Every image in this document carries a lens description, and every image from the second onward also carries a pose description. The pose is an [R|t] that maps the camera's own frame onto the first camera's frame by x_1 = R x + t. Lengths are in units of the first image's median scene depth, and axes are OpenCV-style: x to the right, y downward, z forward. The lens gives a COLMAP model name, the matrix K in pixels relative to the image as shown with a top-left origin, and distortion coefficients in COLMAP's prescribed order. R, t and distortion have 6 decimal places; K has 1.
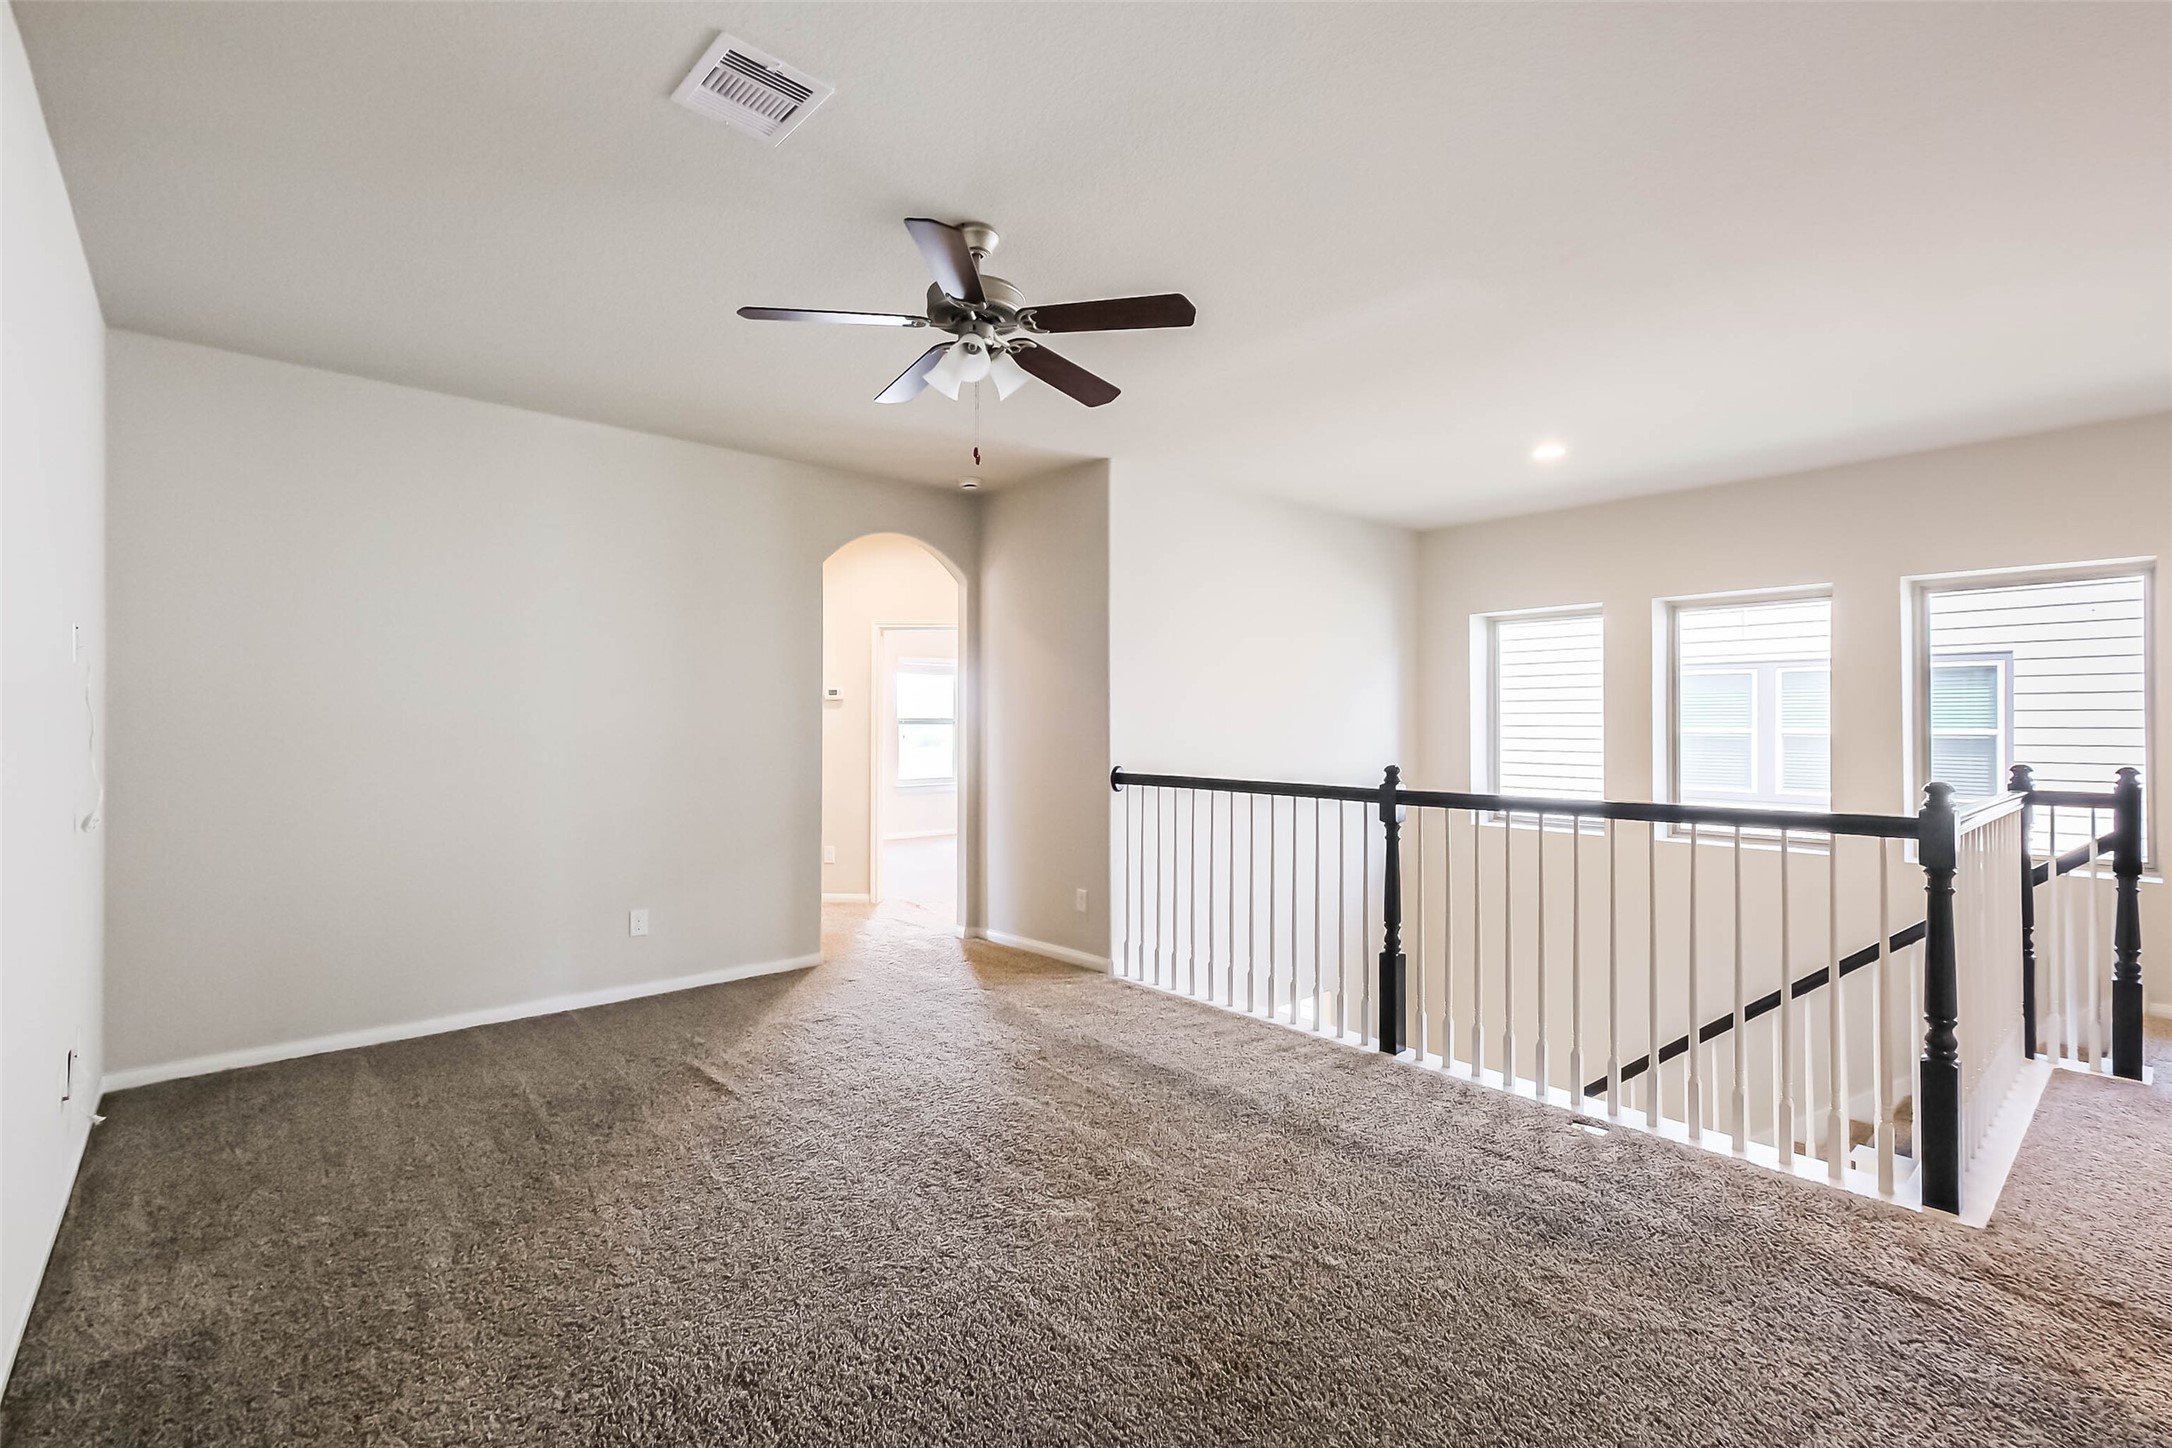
lens RADIAL K [[975.5, 0, 1107.3], [0, 975.5, 737.5], [0, 0, 1]] dist [0.000444, 0.000004]
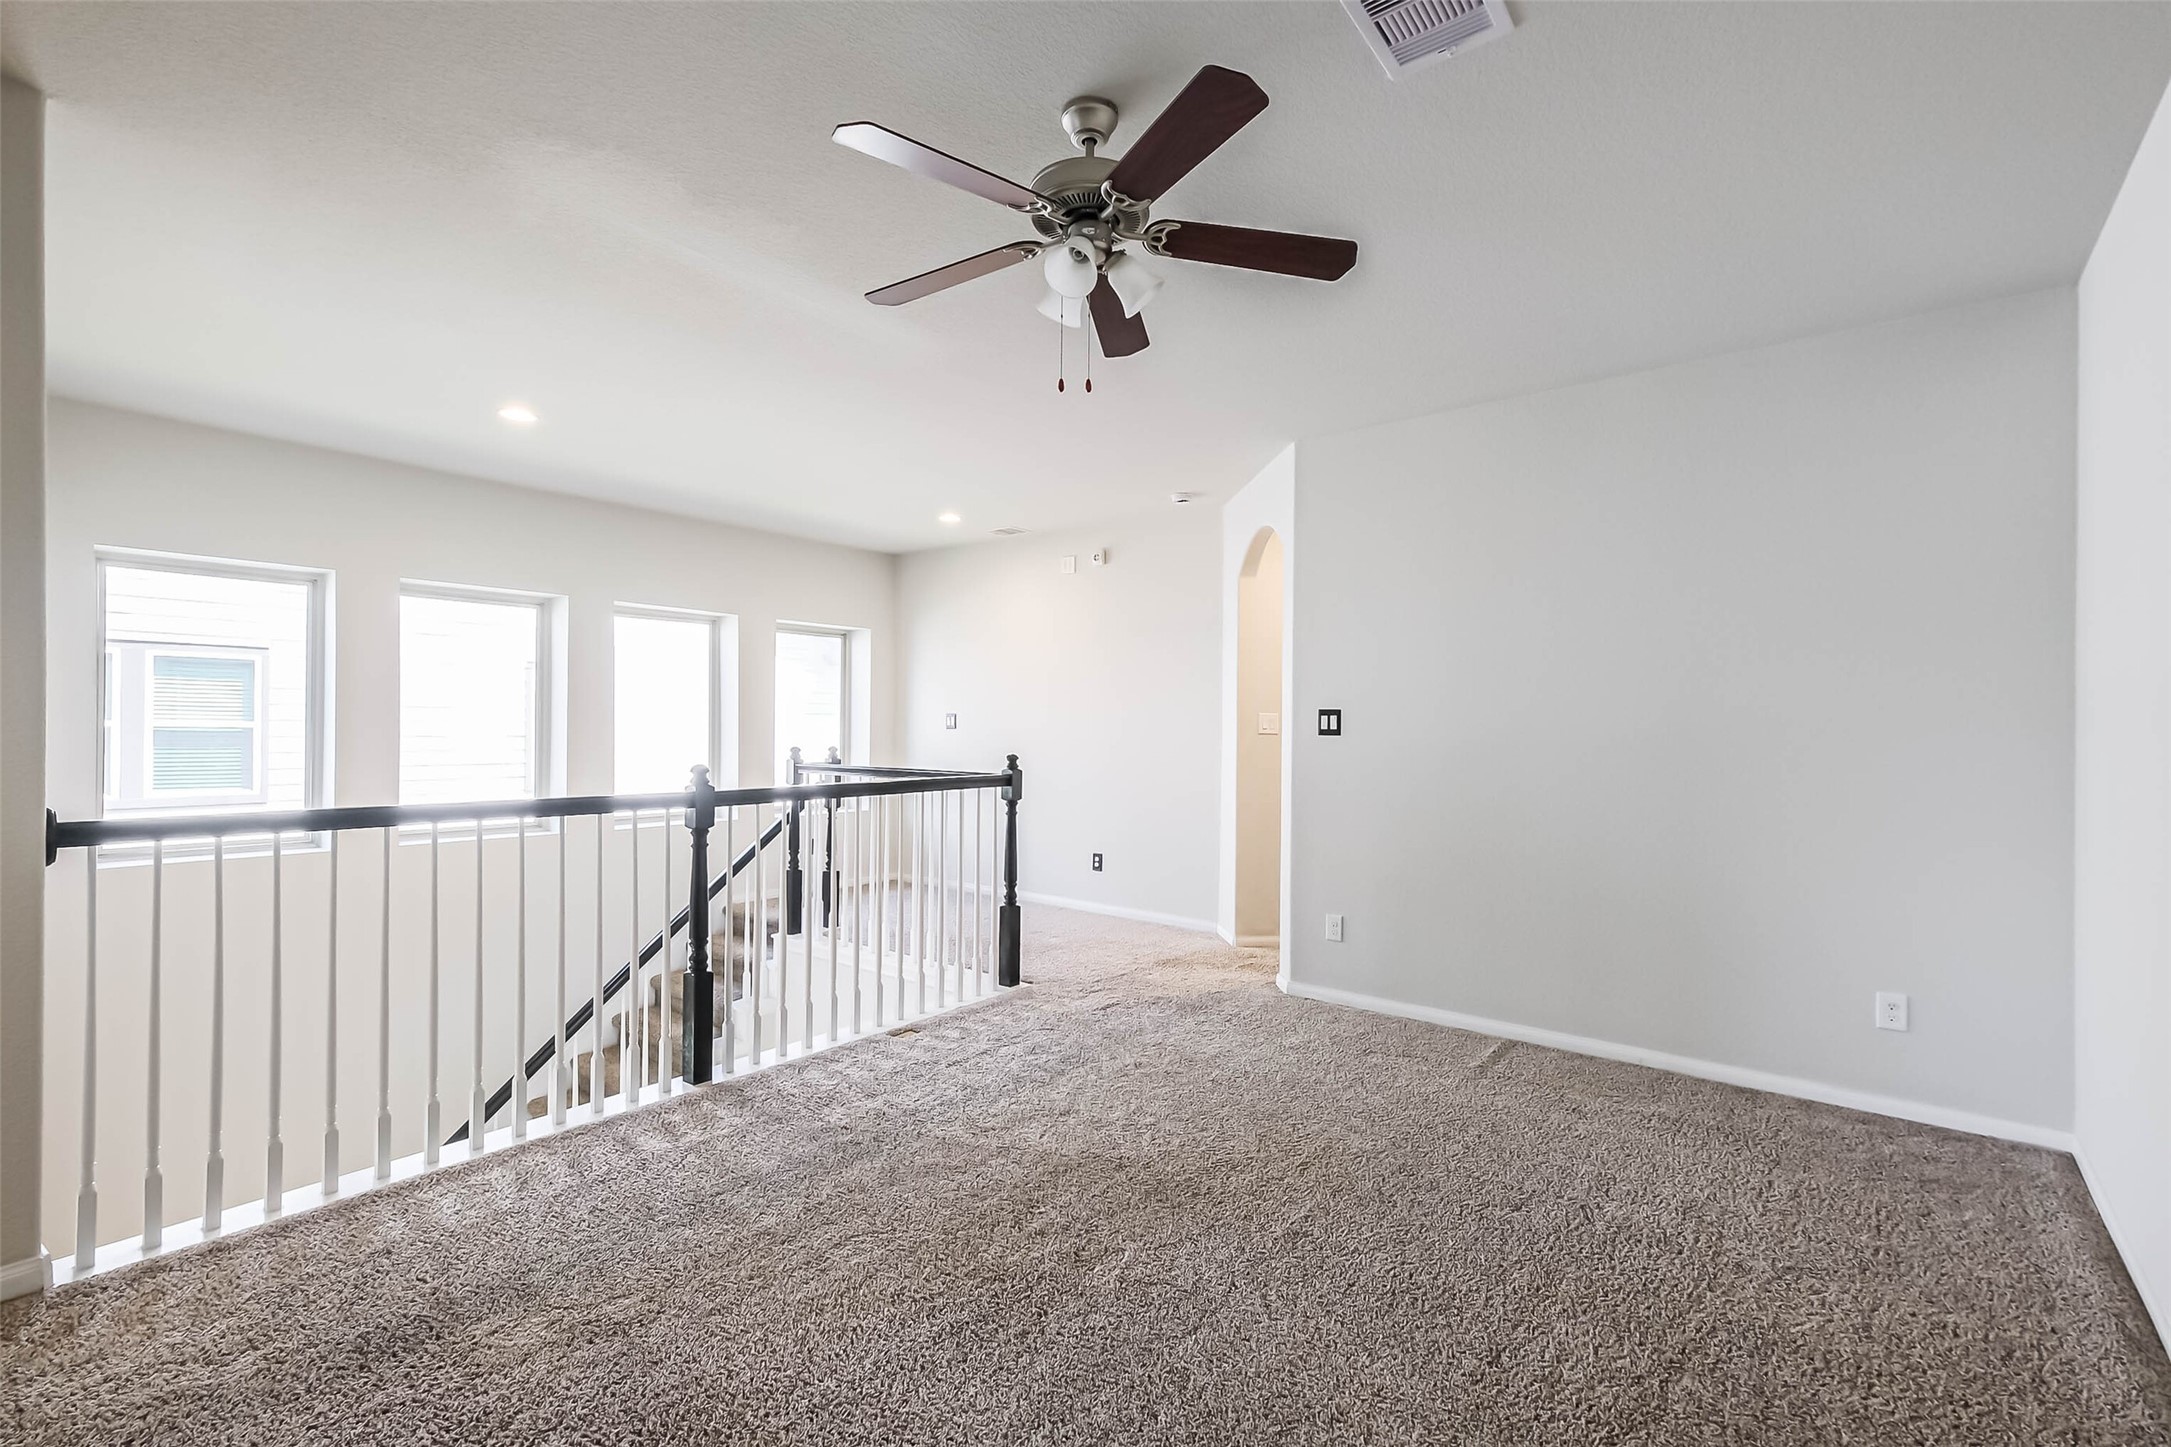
lens RADIAL K [[974.1, 0, 1091.5], [0, 974.1, 720.1], [0, 0, 1]] dist [0.021771, -0.000354]
pose [[-0.166461, 0.001653, 0.986047, -0.546044], [0.007545, 0.999971, -0.000403, -0.007198], [-0.986019, 0.007373, -0.166468, 0.651202]]
